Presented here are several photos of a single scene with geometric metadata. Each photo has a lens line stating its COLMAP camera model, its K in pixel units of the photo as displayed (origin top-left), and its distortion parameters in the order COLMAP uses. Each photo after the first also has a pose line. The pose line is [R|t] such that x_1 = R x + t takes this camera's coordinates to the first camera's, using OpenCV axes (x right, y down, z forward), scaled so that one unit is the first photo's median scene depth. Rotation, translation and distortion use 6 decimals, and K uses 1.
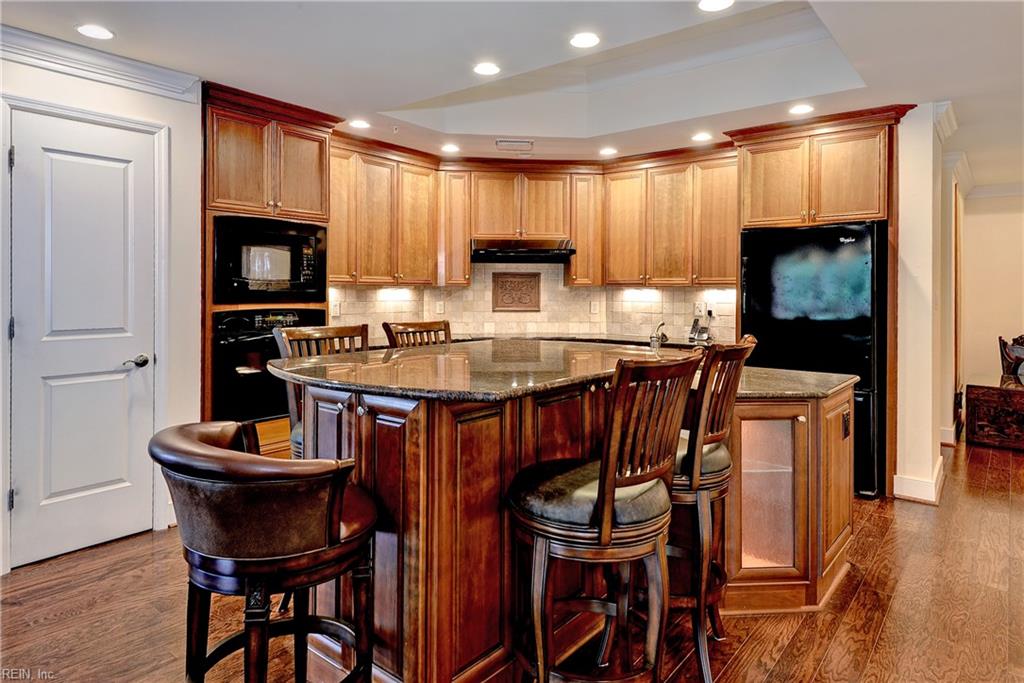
lens RADIAL K [[605.9, 0, 512.9], [0, 605.9, 295.4], [0, 0, 1]] dist [0.018242, -0.001414]
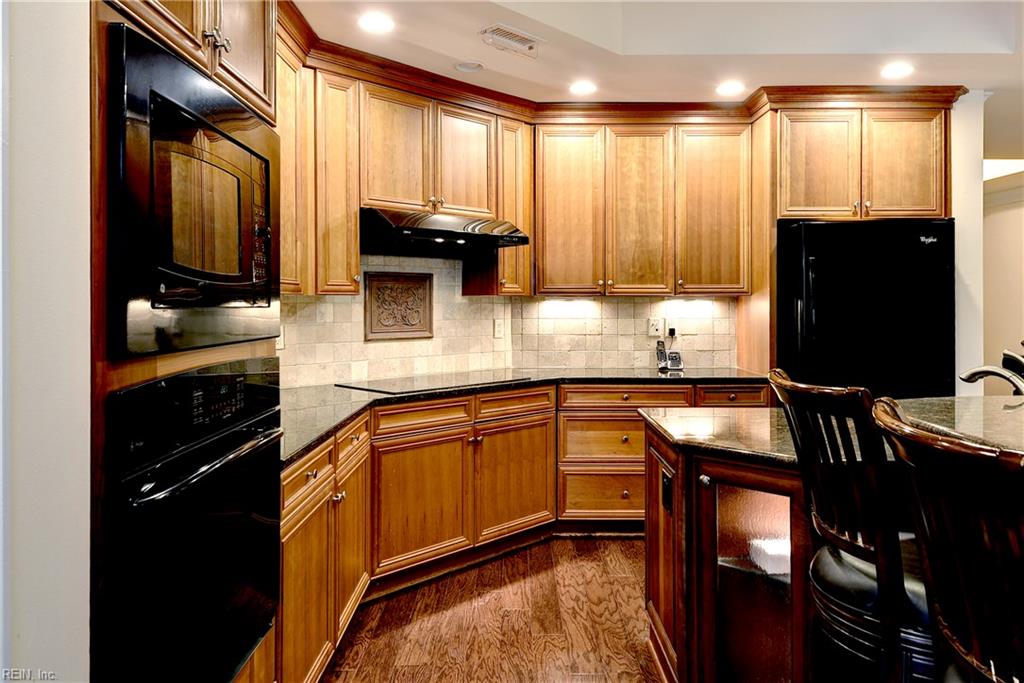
lens RADIAL K [[718.4, 0, 521.2], [0, 718.4, 304.1], [0, 0, 1]] dist [0.032975, -0.009246]
pose [[0.776216, -0.006440, 0.630434, -0.392495], [0.010481, 0.999941, -0.002690, -0.005177], [-0.630380, 0.008695, 0.776238, 0.458498]]
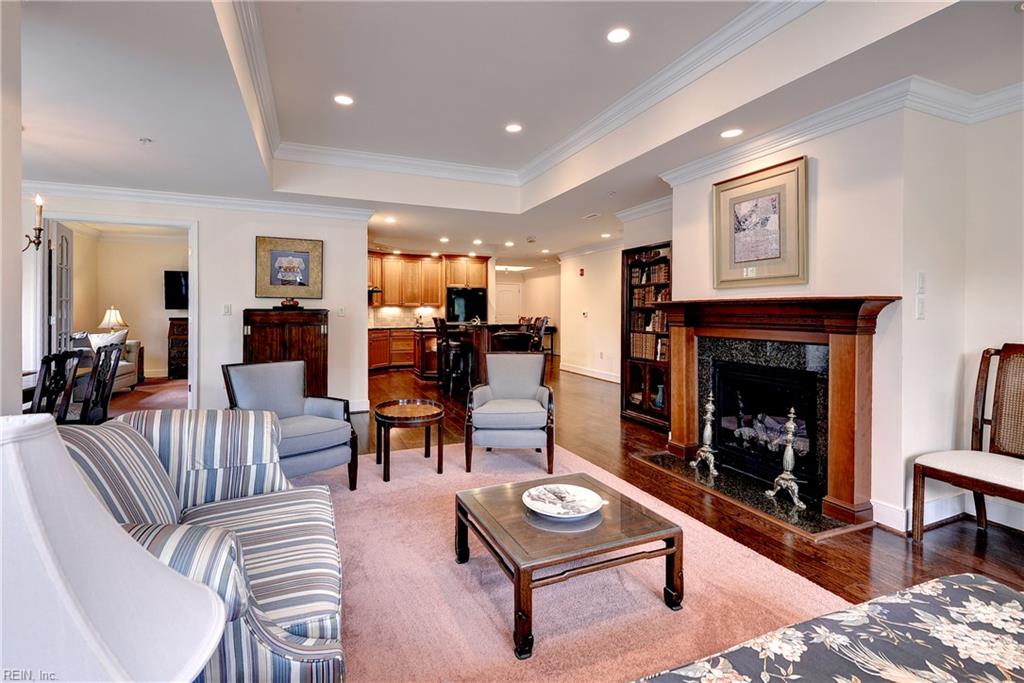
lens RADIAL K [[481.4, 0, 513.5], [0, 481.4, 310.1], [0, 0, 1]] dist [0.029510, -0.003354]
pose [[0.486343, -0.003591, 0.873760, -1.383854], [0.007838, 0.999969, -0.000253, 0.005352], [-0.873733, 0.006971, 0.486356, -0.393375]]
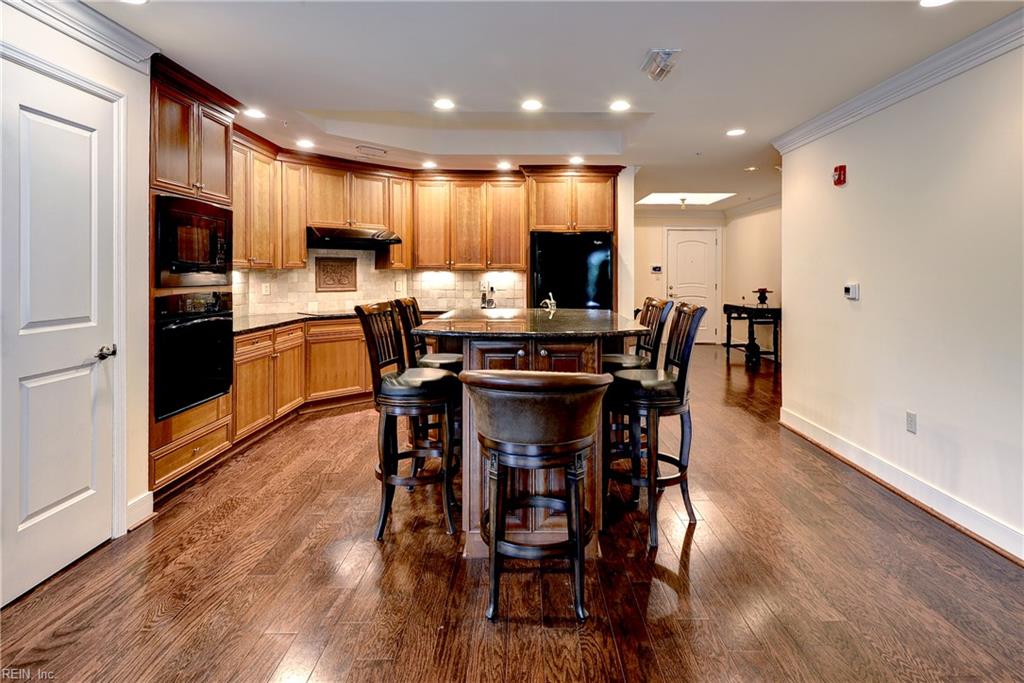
lens RADIAL K [[537.6, 0, 536.0], [0, 537.6, 276.1], [0, 0, 1]] dist [0.035408, -0.002935]
pose [[0.767980, -0.006552, 0.640440, -0.414335], [0.007048, 0.999974, 0.001778, -0.001669], [-0.640435, 0.003148, 0.768006, -0.020505]]
